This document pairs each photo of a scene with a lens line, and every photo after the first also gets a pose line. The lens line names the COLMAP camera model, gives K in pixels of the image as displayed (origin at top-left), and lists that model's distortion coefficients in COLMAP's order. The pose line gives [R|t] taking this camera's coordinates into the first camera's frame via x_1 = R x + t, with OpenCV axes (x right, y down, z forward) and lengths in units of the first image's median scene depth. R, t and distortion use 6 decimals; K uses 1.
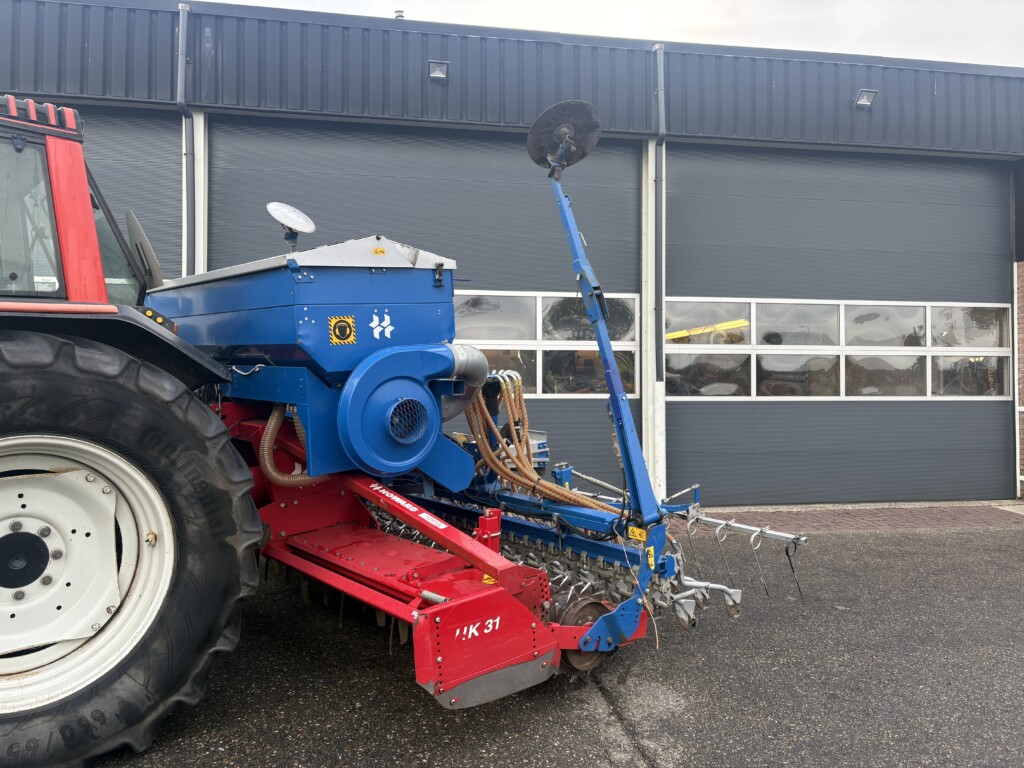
lens RADIAL K [[778.1, 0, 512.0], [0, 778.1, 384.0], [0, 0, 1]] dist [0.059075, -0.063654]
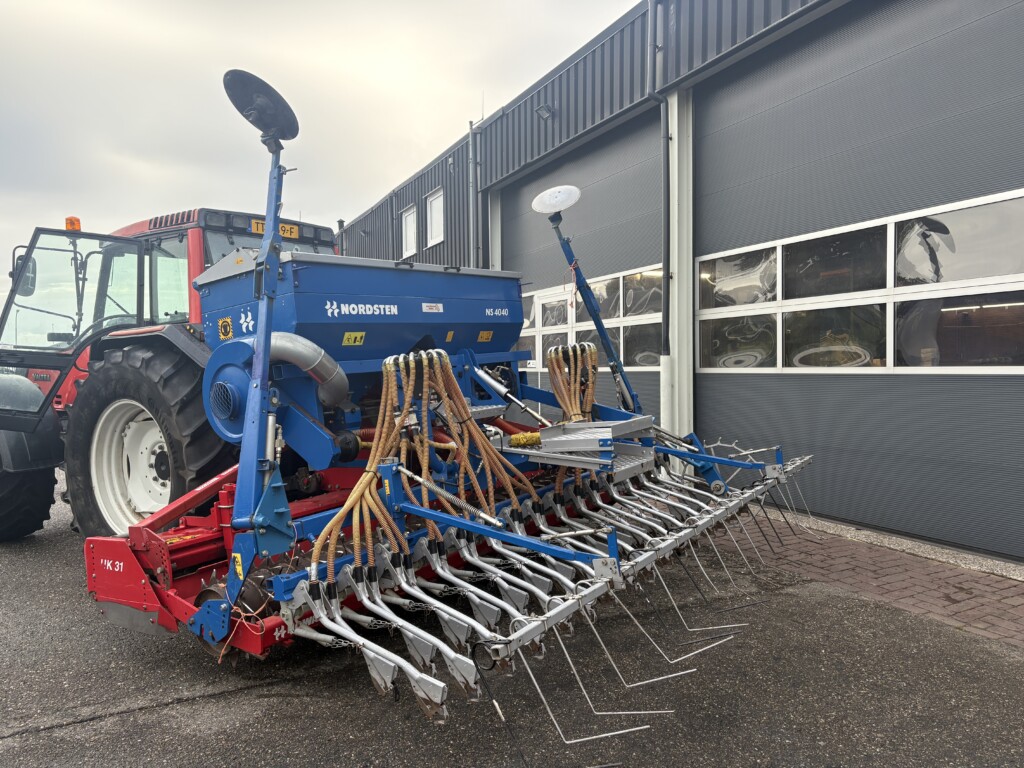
lens RADIAL K [[778.1, 0, 512.0], [0, 778.1, 384.0], [0, 0, 1]] dist [0.059075, -0.063654]
pose [[0.250858, 0.018991, -0.967838, 1.151117], [0.027631, 0.999260, 0.026769, 0.001417], [0.967630, -0.033458, 0.250147, 1.121651]]
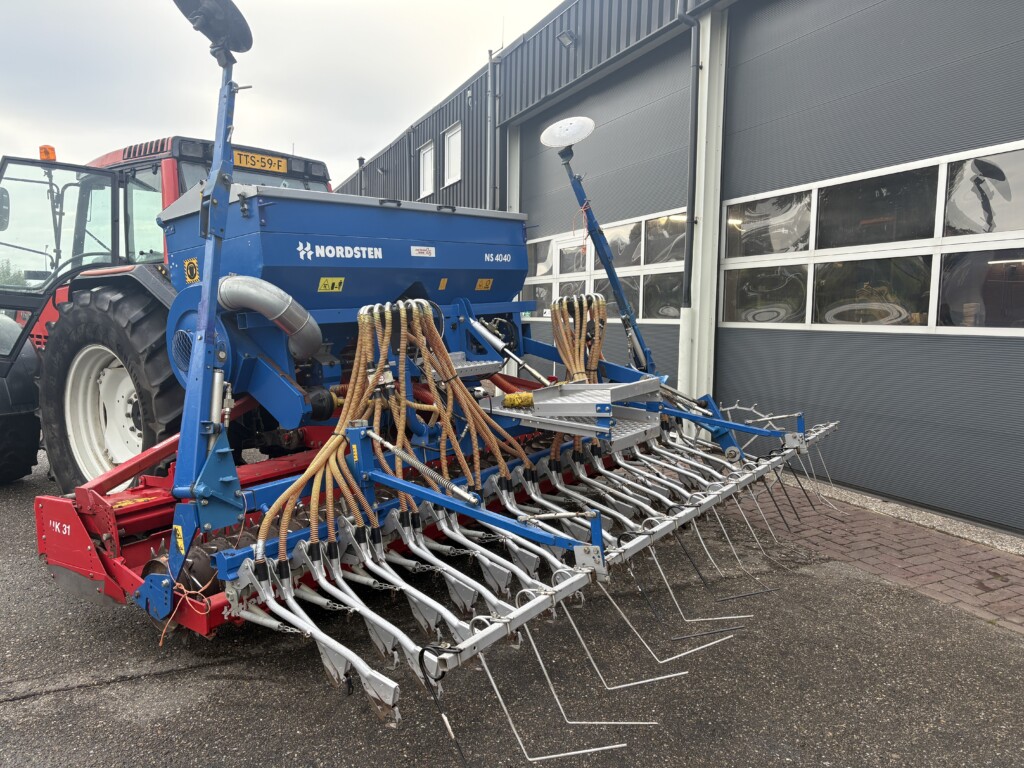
lens RADIAL K [[778.4, 0, 510.7], [0, 778.4, 391.4], [0, 0, 1]] dist [0.058201, -0.062890]
pose [[0.213747, 0.101051, -0.971648, 1.045591], [0.006976, 0.994452, 0.104958, -0.008396], [0.976864, -0.029213, 0.211856, 1.203591]]
